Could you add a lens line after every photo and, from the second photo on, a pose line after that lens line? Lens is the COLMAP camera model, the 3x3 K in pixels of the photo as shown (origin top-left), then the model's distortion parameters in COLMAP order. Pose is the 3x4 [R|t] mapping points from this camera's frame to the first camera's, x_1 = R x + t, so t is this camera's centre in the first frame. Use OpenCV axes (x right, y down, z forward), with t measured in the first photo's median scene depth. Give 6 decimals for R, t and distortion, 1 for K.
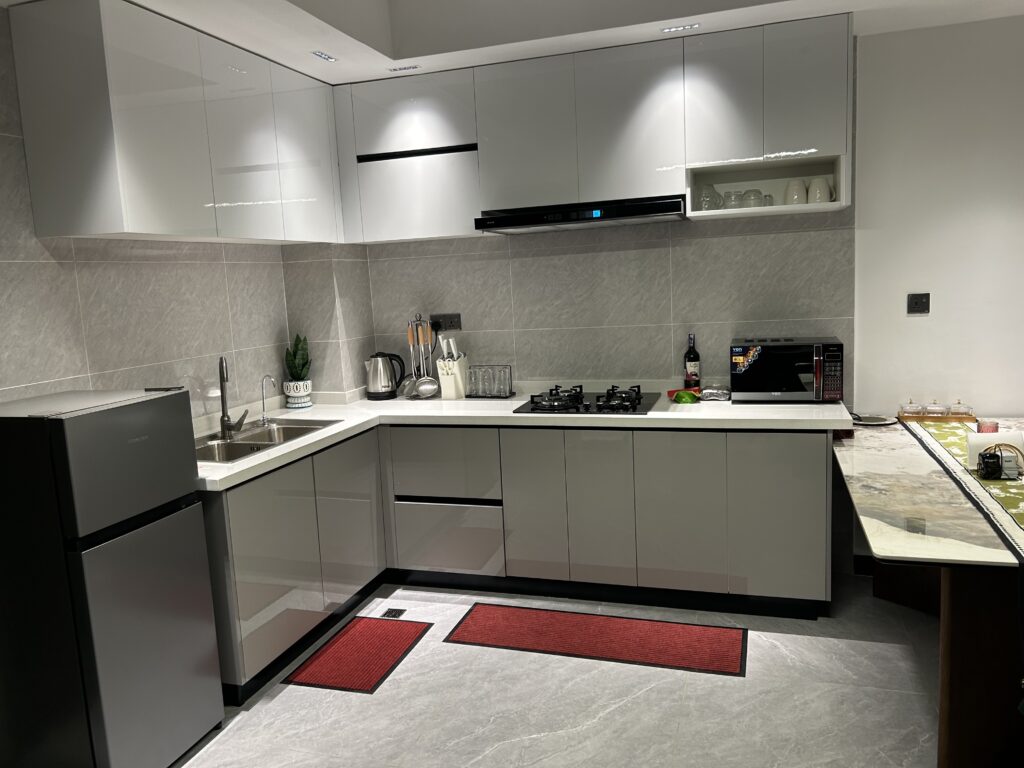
lens RADIAL K [[773.7, 0, 512.0], [0, 773.7, 384.0], [0, 0, 1]] dist [0.112560, -0.161782]
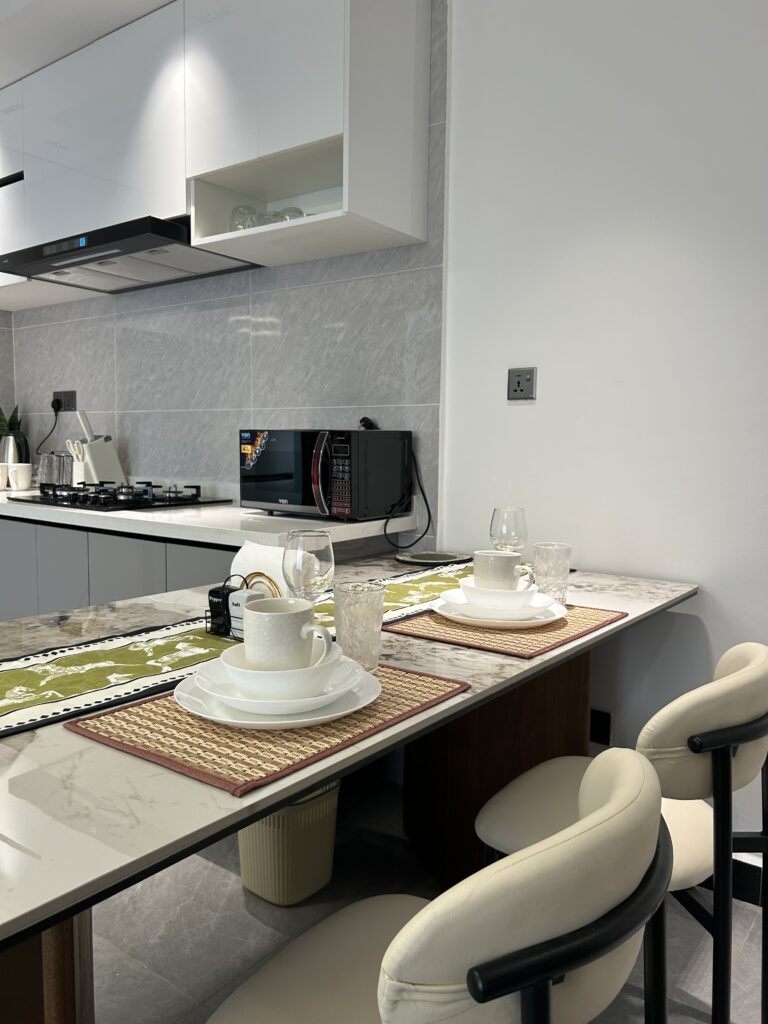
lens RADIAL K [[773.7, 0, 384.0], [0, 773.7, 512.0], [0, 0, 1]] dist [0.112560, -0.161782]
pose [[0.926092, 0.096181, -0.364832, 0.631011], [-0.113889, 0.993119, -0.027281, 0.028222], [0.359698, 0.066815, 0.930673, 0.375003]]
